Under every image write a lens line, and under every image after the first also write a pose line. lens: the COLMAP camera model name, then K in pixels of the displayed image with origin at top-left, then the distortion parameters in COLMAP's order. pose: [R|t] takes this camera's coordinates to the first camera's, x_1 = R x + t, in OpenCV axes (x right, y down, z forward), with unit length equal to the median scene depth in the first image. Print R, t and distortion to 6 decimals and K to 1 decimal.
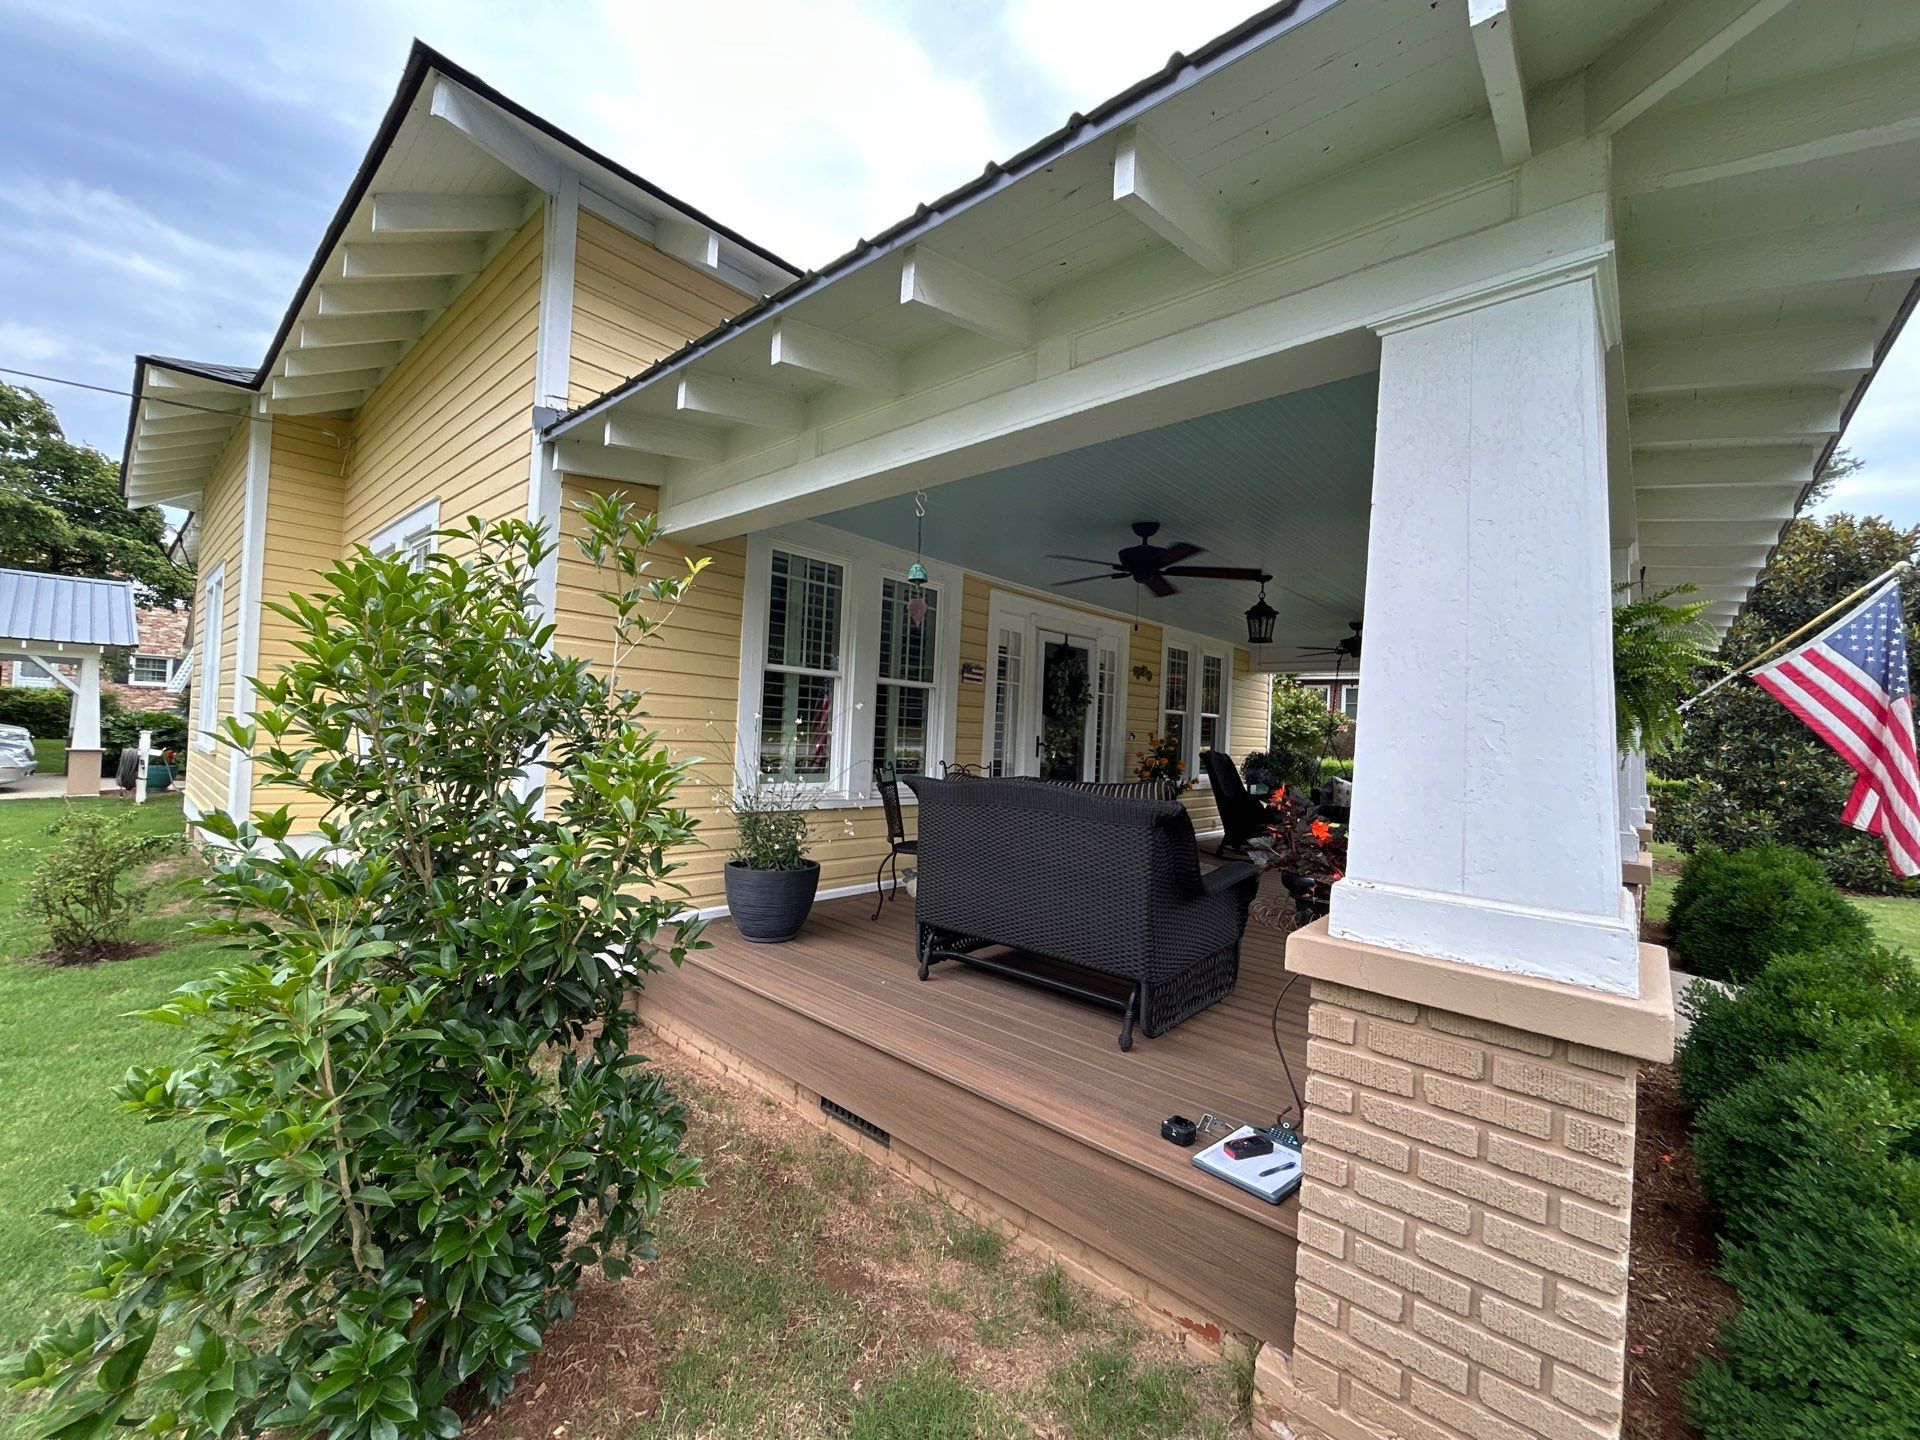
lens RADIAL K [[771.9, 0, 959.2], [0, 771.9, 724.1], [0, 0, 1]] dist [-0.001569, 0.000068]
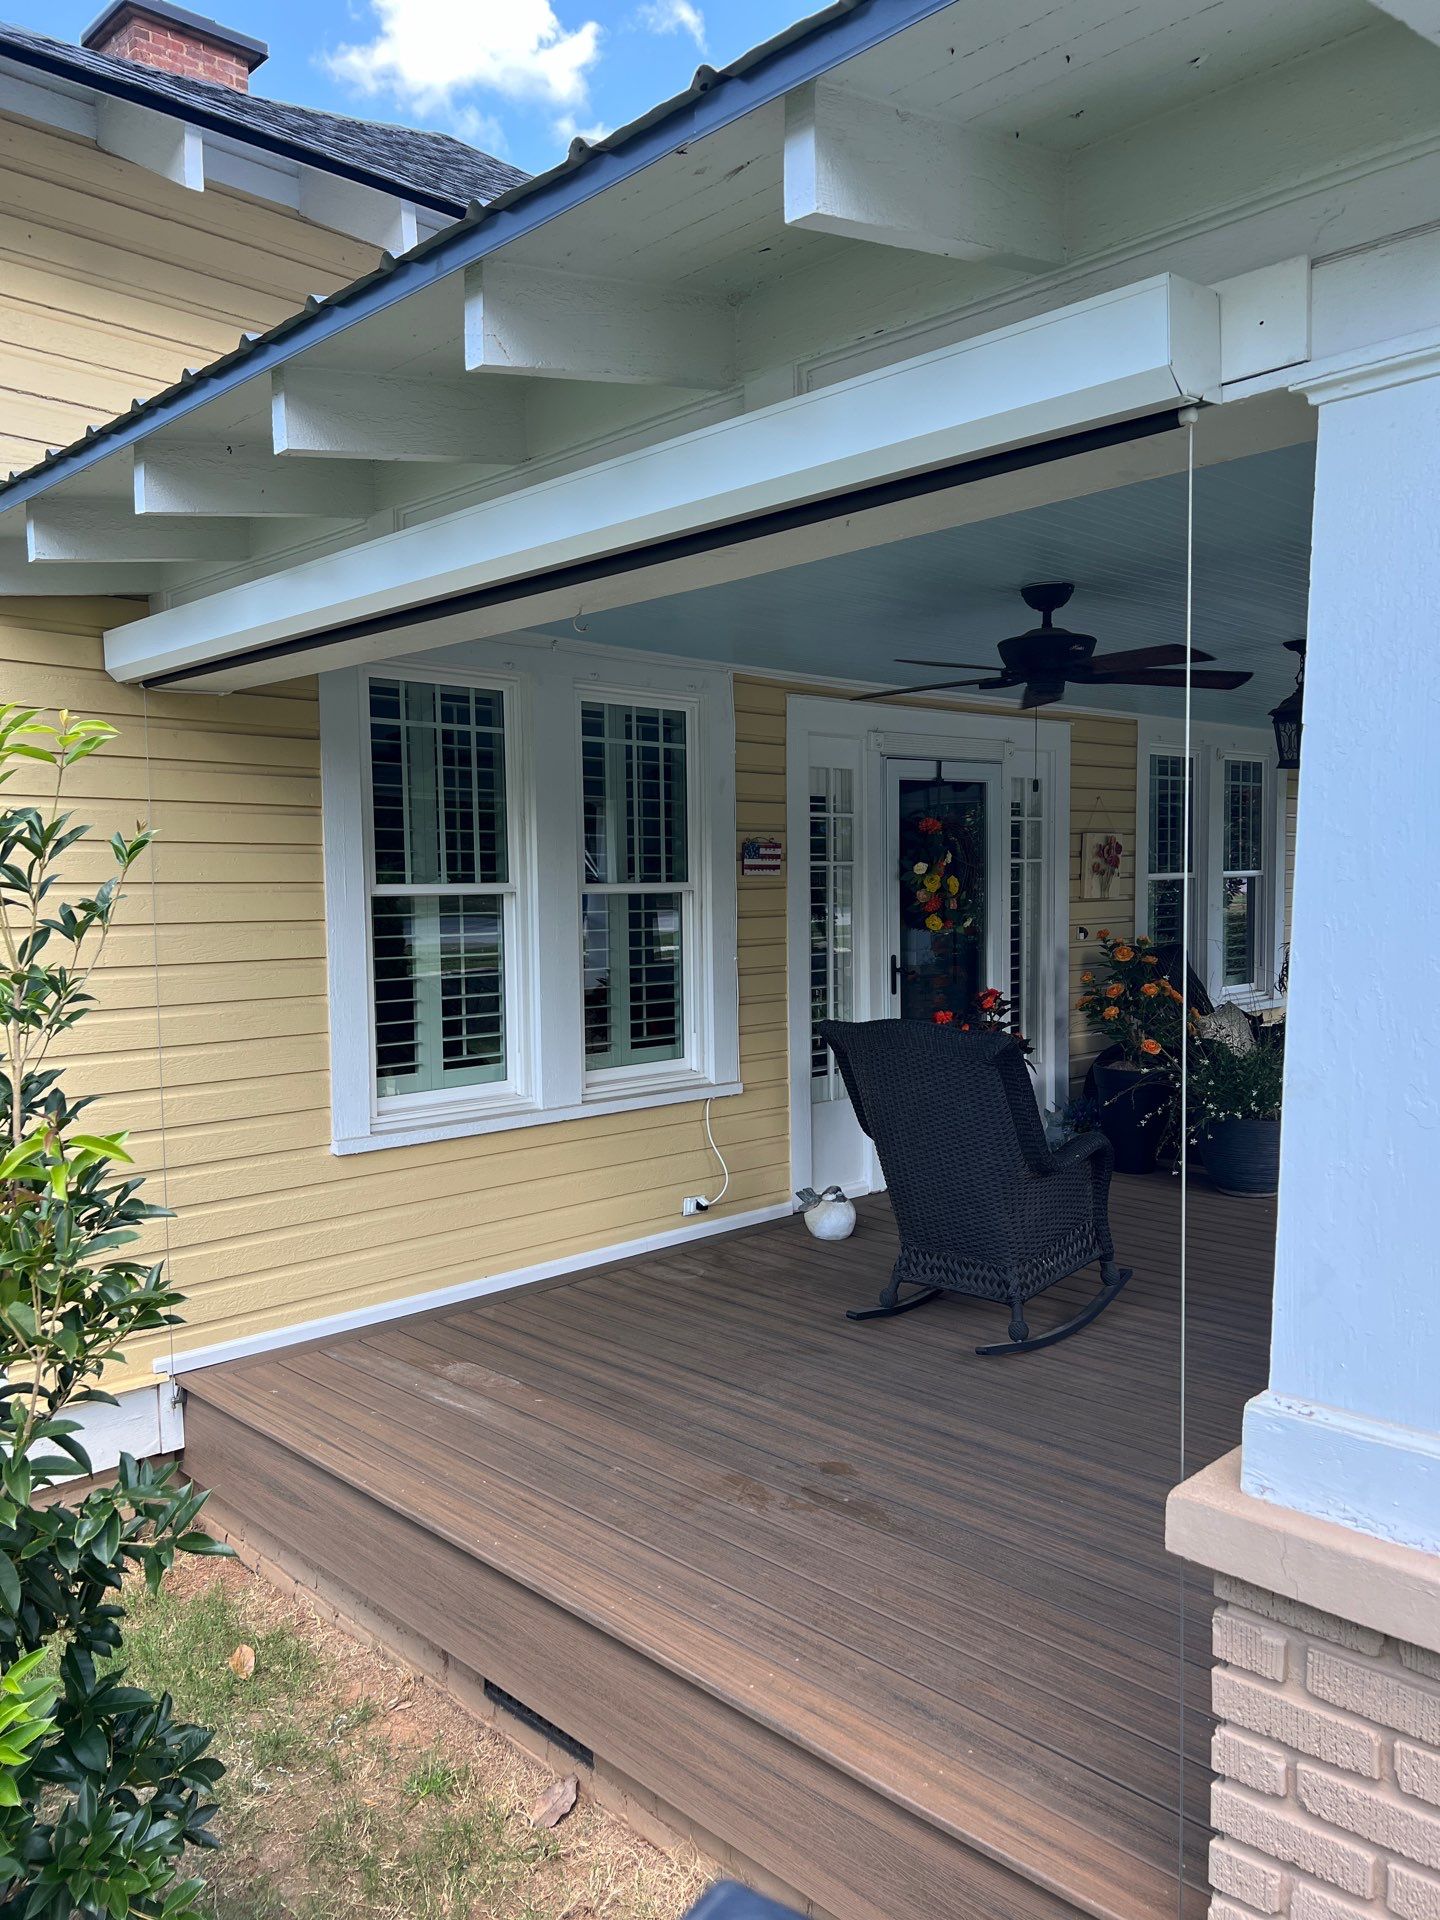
lens RADIAL K [[1435.6, 0, 721.0], [0, 1435.6, 962.1], [0, 0, 1]] dist [0.013615, -0.011424]
pose [[0.995979, -0.052232, -0.072786, 0.072988], [0.057587, 0.995630, 0.073523, -0.083667], [0.068627, -0.077419, 0.994634, -0.022829]]
